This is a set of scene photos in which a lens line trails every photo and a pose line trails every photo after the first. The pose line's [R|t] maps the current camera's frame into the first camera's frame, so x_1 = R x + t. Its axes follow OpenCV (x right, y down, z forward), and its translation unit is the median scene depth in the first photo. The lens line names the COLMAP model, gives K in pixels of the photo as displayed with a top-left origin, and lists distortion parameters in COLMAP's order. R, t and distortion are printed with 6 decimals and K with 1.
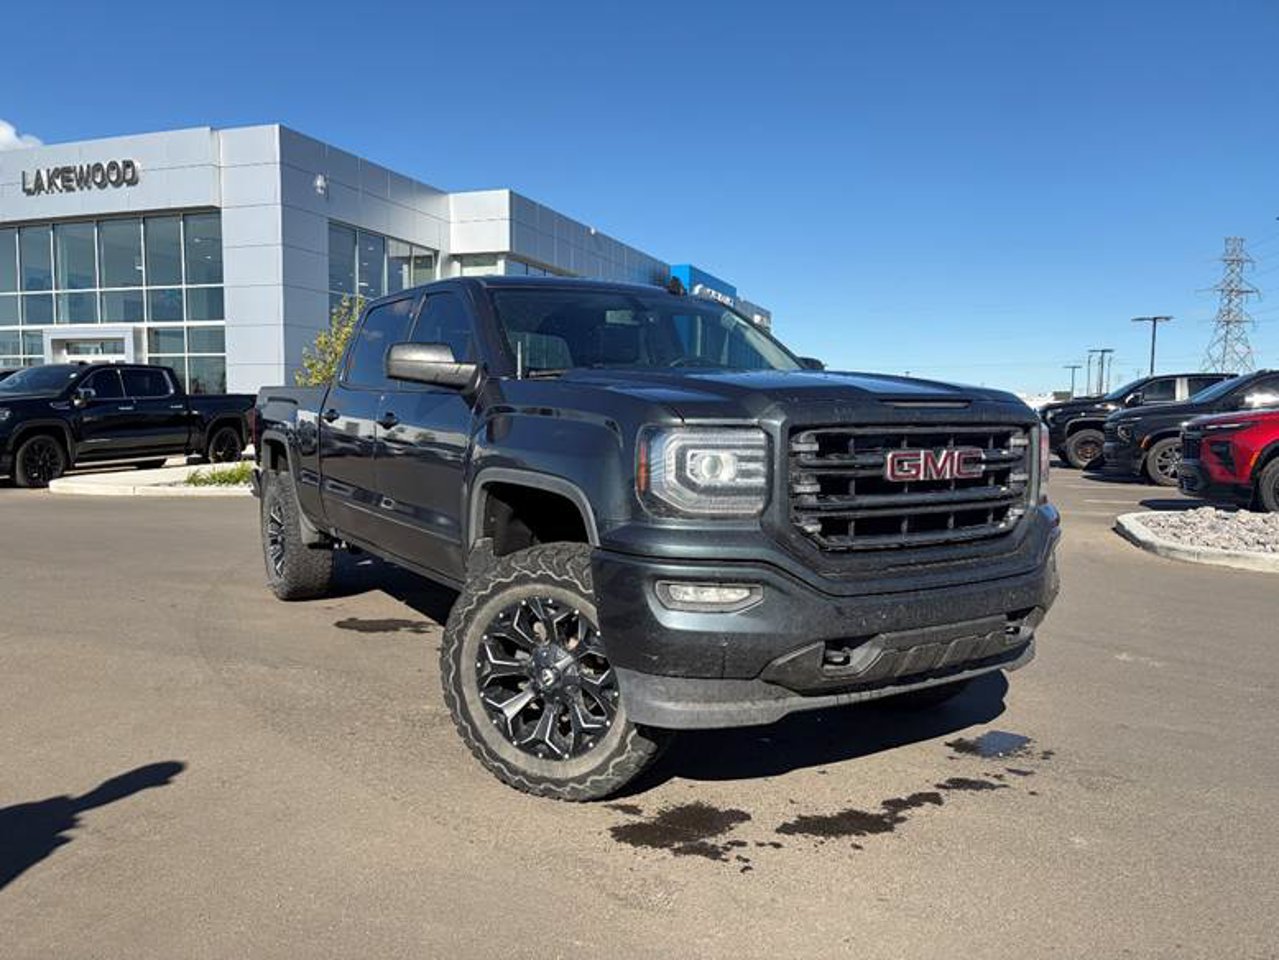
lens RADIAL K [[952.6, 0, 639.5], [0, 952.6, 480.0], [0, 0, 1]] dist [-0.007591, -0.003782]
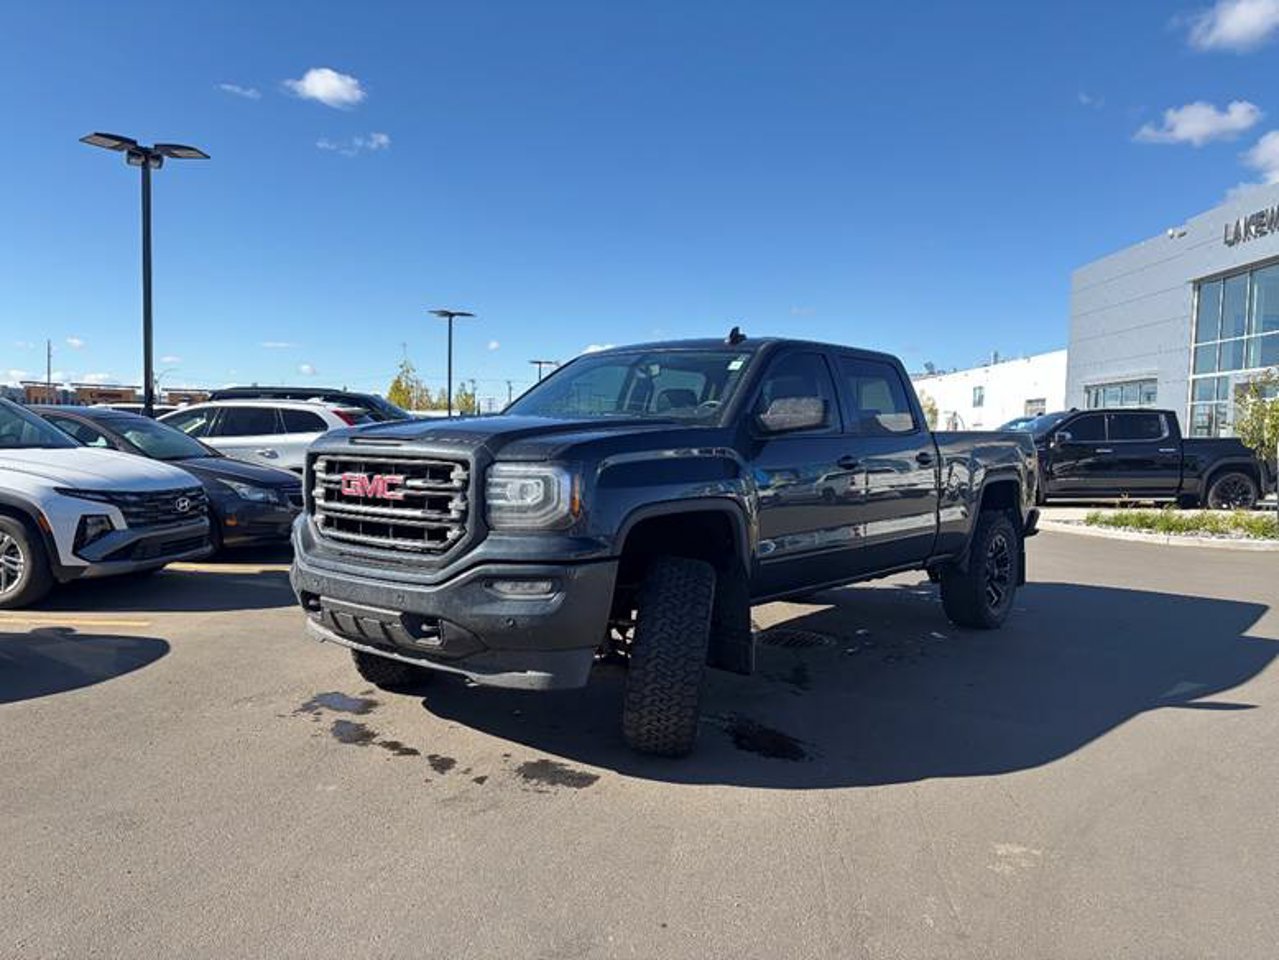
lens RADIAL K [[952.6, 0, 639.5], [0, 952.6, 480.0], [0, 0, 1]] dist [-0.007591, -0.003782]
pose [[0.337913, 0.044558, -0.940122, 1.321954], [-0.088356, 0.995969, 0.015447, -0.061053], [0.937021, 0.077845, 0.340488, 0.693395]]
